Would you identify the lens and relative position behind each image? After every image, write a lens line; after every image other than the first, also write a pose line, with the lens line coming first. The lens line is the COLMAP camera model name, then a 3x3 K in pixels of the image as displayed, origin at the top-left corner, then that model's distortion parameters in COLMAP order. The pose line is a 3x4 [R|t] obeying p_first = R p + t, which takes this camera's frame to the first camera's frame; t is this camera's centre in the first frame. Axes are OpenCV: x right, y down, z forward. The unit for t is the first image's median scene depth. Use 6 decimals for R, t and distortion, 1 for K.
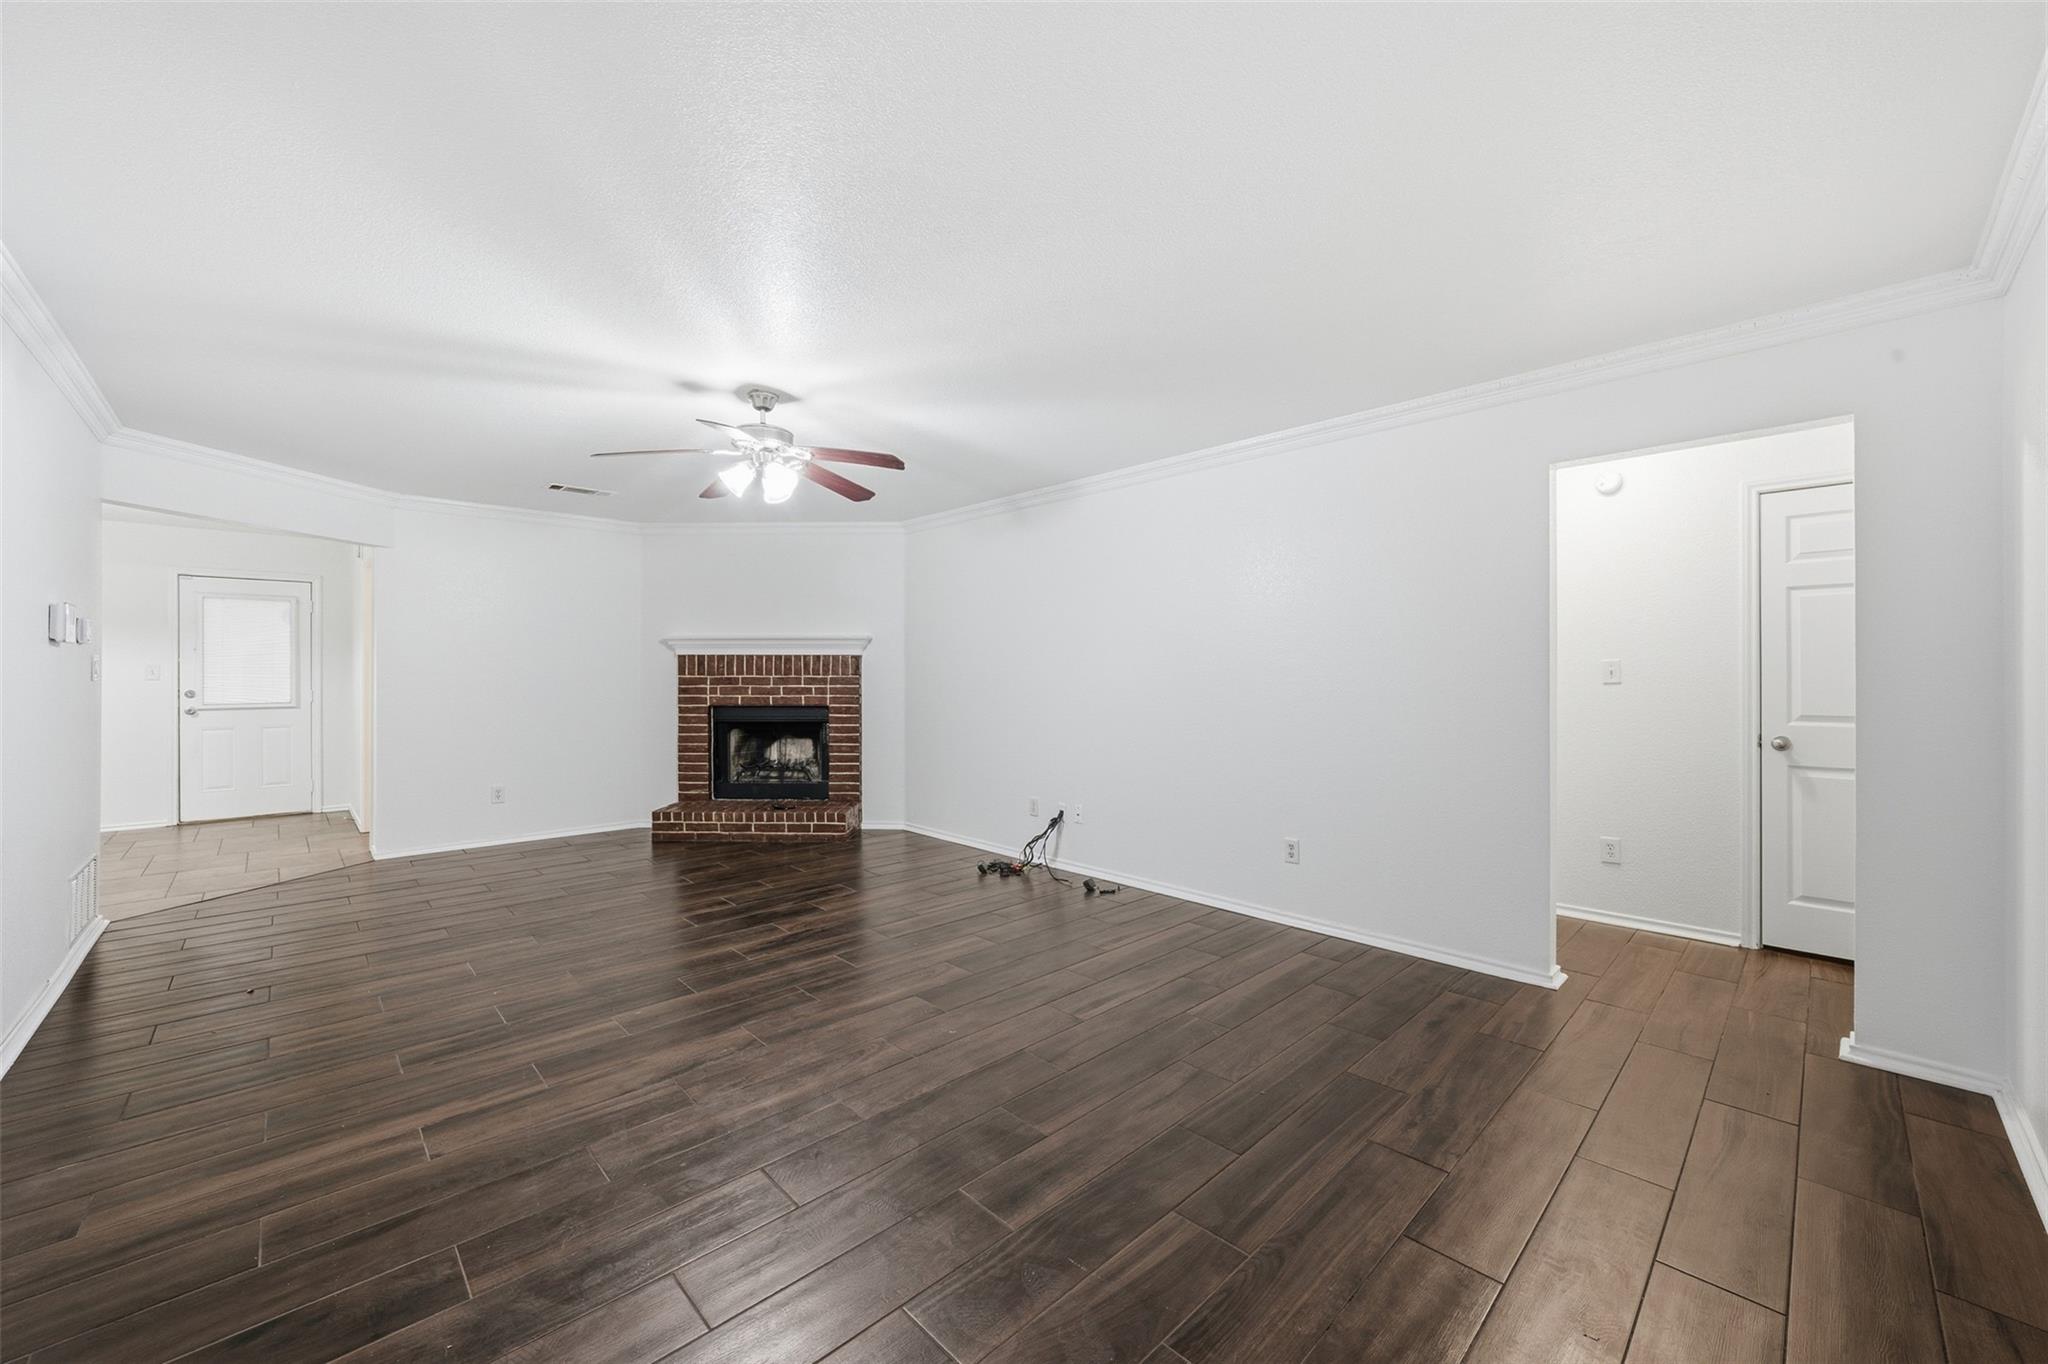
lens RADIAL K [[803.0, 0, 1015.4], [0, 803.0, 658.9], [0, 0, 1]] dist [-0.014580, 0.000969]
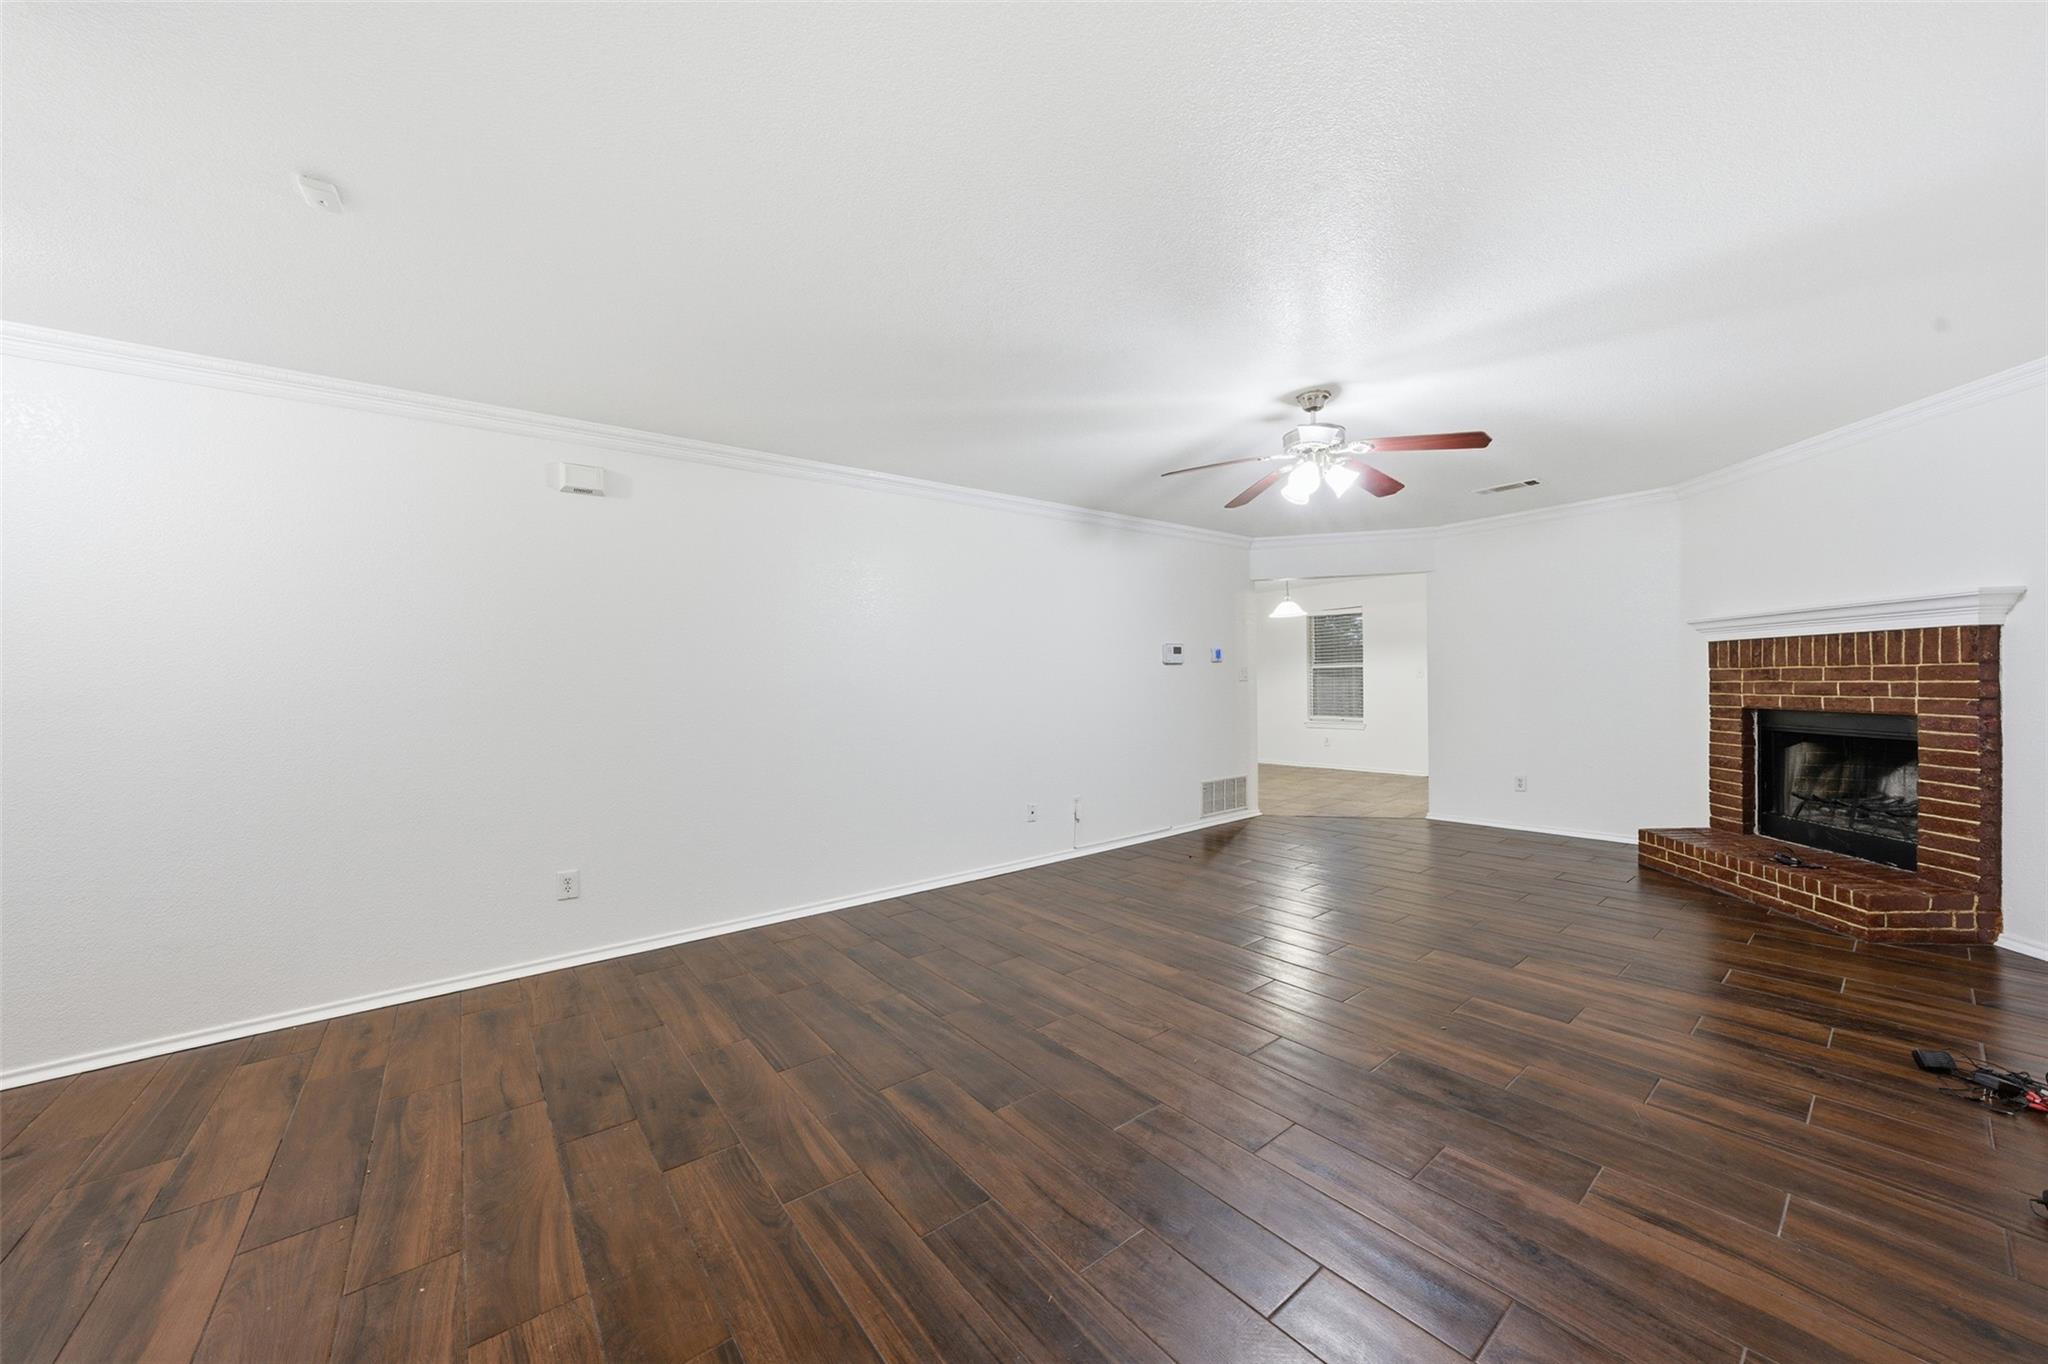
lens RADIAL K [[721.2, 0, 1018.8], [0, 721.2, 686.6], [0, 0, 1]] dist [-0.019000, 0.004168]
pose [[-0.095368, 0.007148, -0.995416, 0.342328], [0.043001, 0.999070, 0.003054, 0.007876], [0.994513, -0.042513, -0.095587, 0.395828]]
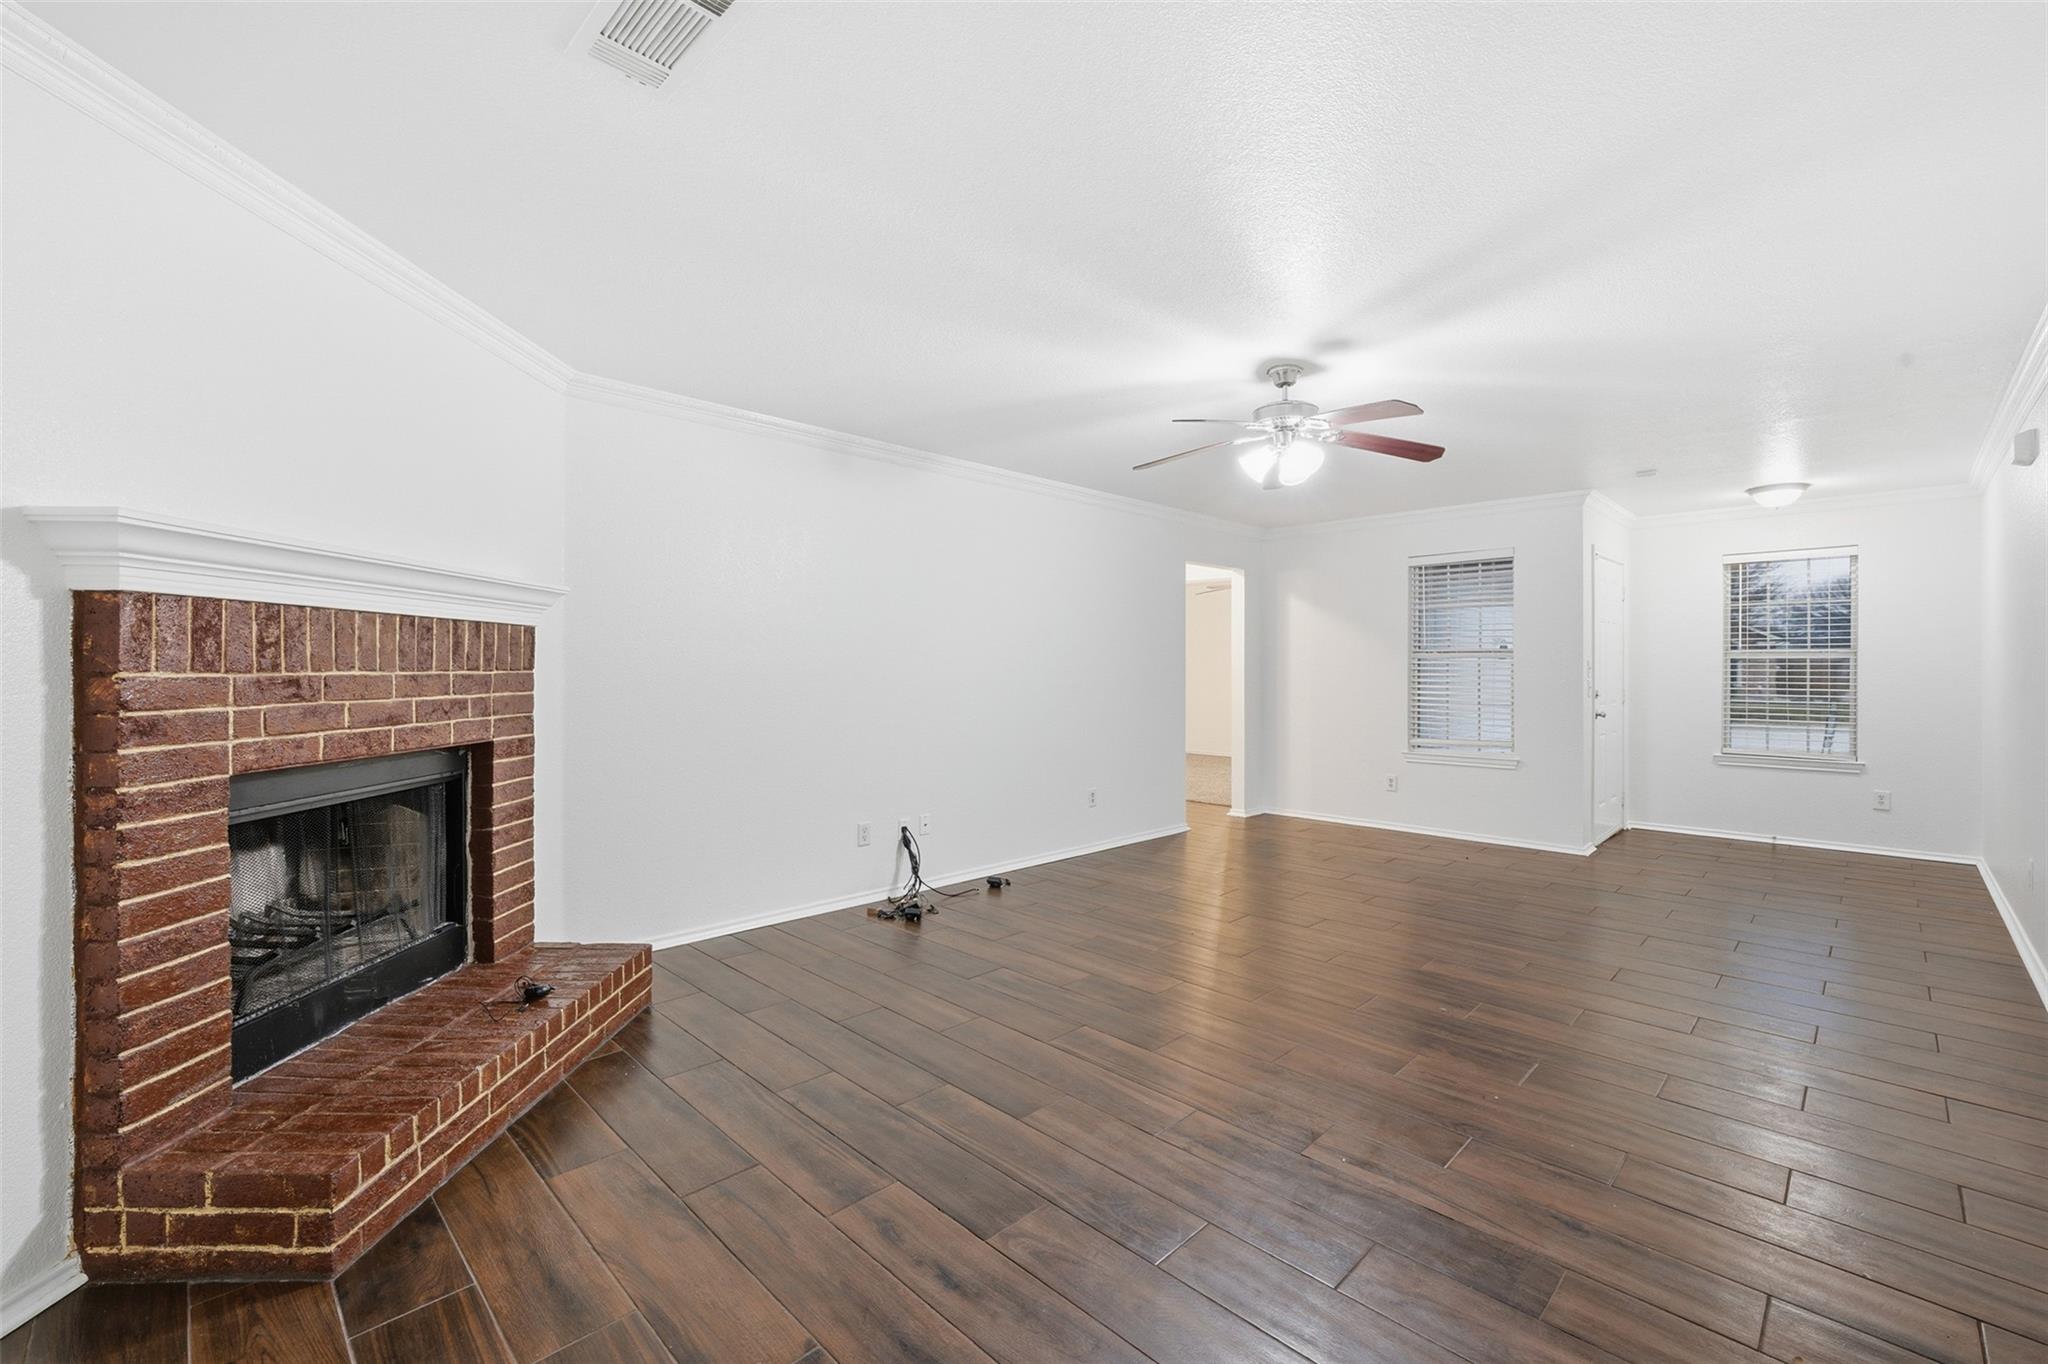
lens RADIAL K [[890.2, 0, 1026.6], [0, 890.2, 683.5], [0, 0, 1]] dist [-0.000240, -0.000022]
pose [[-0.051032, -0.020038, 0.998496, -0.720678], [-0.046288, 0.998772, 0.017677, 0.006402], [-0.997624, -0.045316, -0.051897, 0.738614]]
